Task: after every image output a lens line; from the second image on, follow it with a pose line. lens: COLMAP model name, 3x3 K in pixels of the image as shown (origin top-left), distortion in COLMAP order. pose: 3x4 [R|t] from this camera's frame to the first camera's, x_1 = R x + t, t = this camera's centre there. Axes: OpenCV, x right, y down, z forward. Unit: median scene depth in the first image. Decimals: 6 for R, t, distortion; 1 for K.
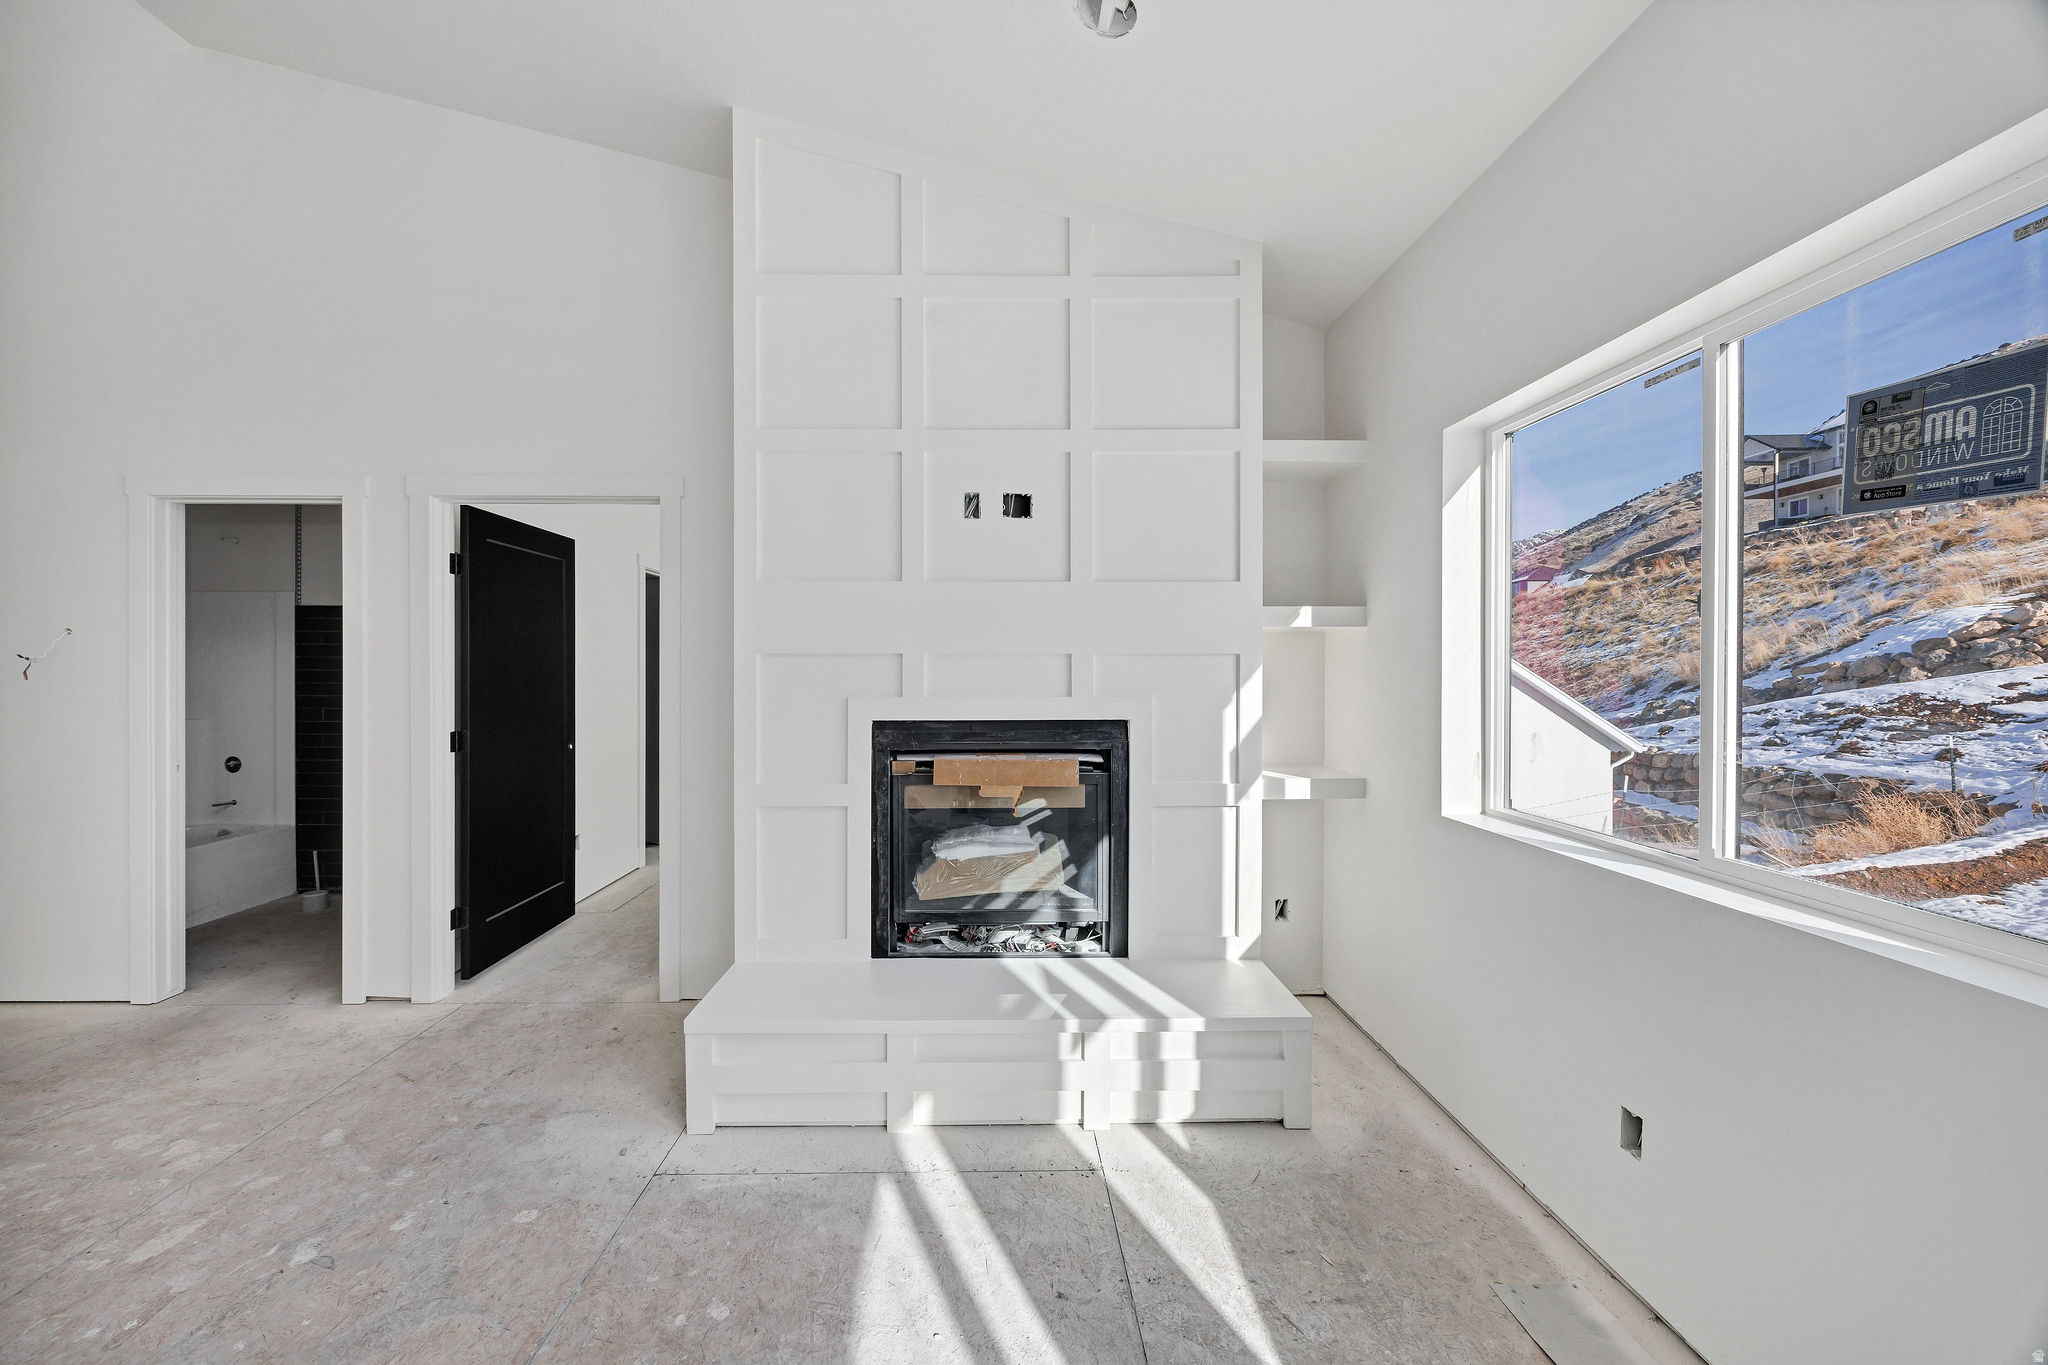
lens RADIAL K [[792.5, 0, 1014.0], [0, 792.5, 670.6], [0, 0, 1]] dist [-0.006678, -0.000096]
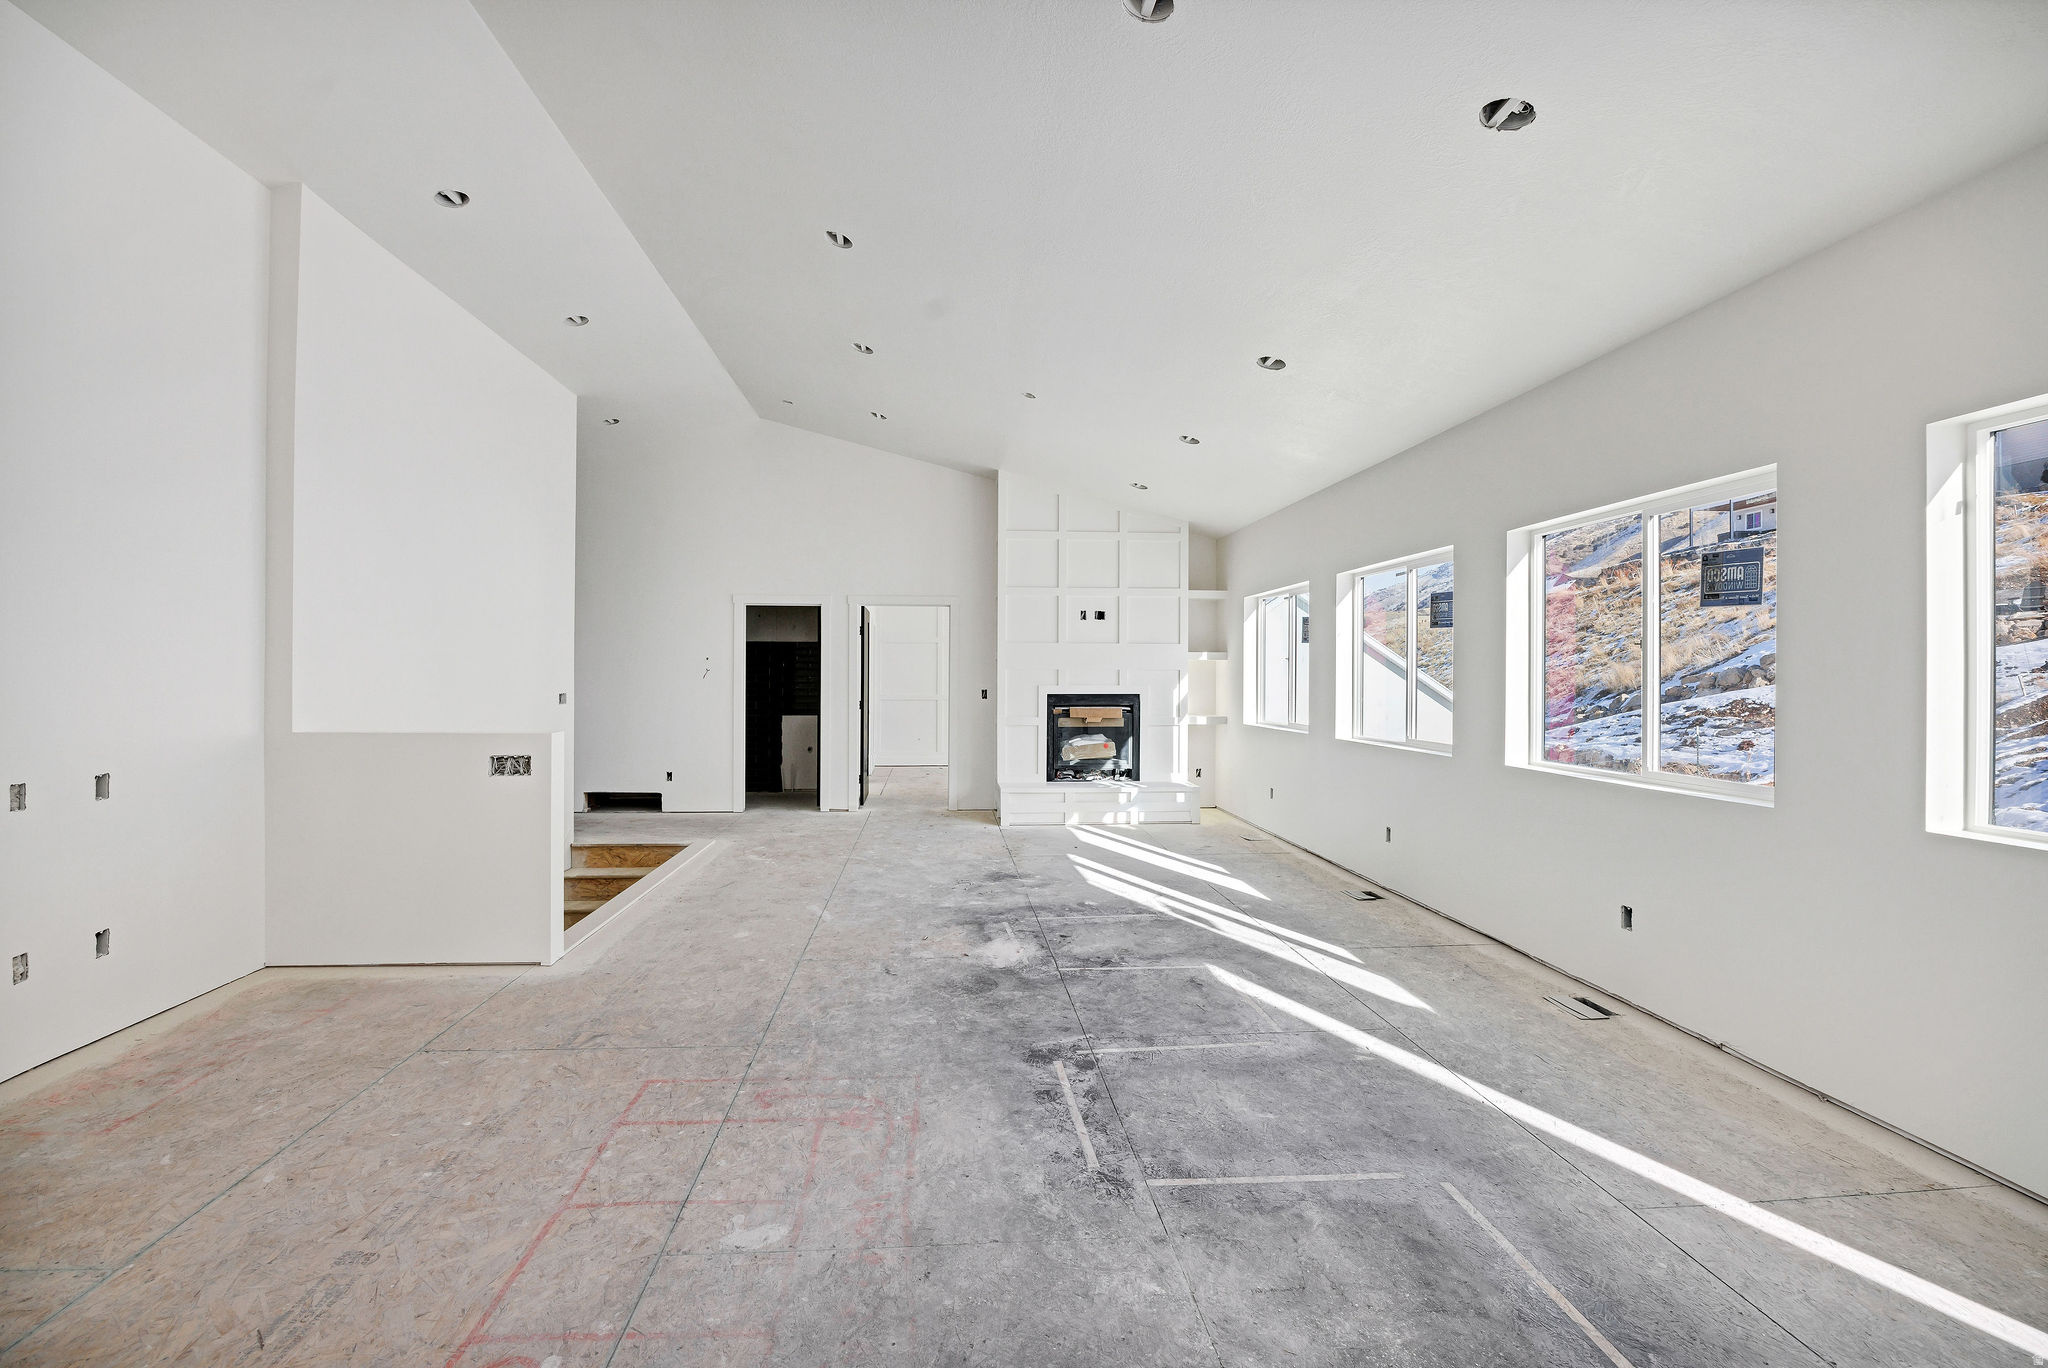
lens RADIAL K [[920.1, 0, 1024.0], [0, 920.1, 684.0], [0, 0, 1]] dist [-0.001813, -0.000128]
pose [[0.997654, 0.003750, 0.068360, -0.087667], [-0.004235, 0.999967, 0.006941, 0.001240], [-0.068332, -0.007214, 0.997637, -0.398318]]
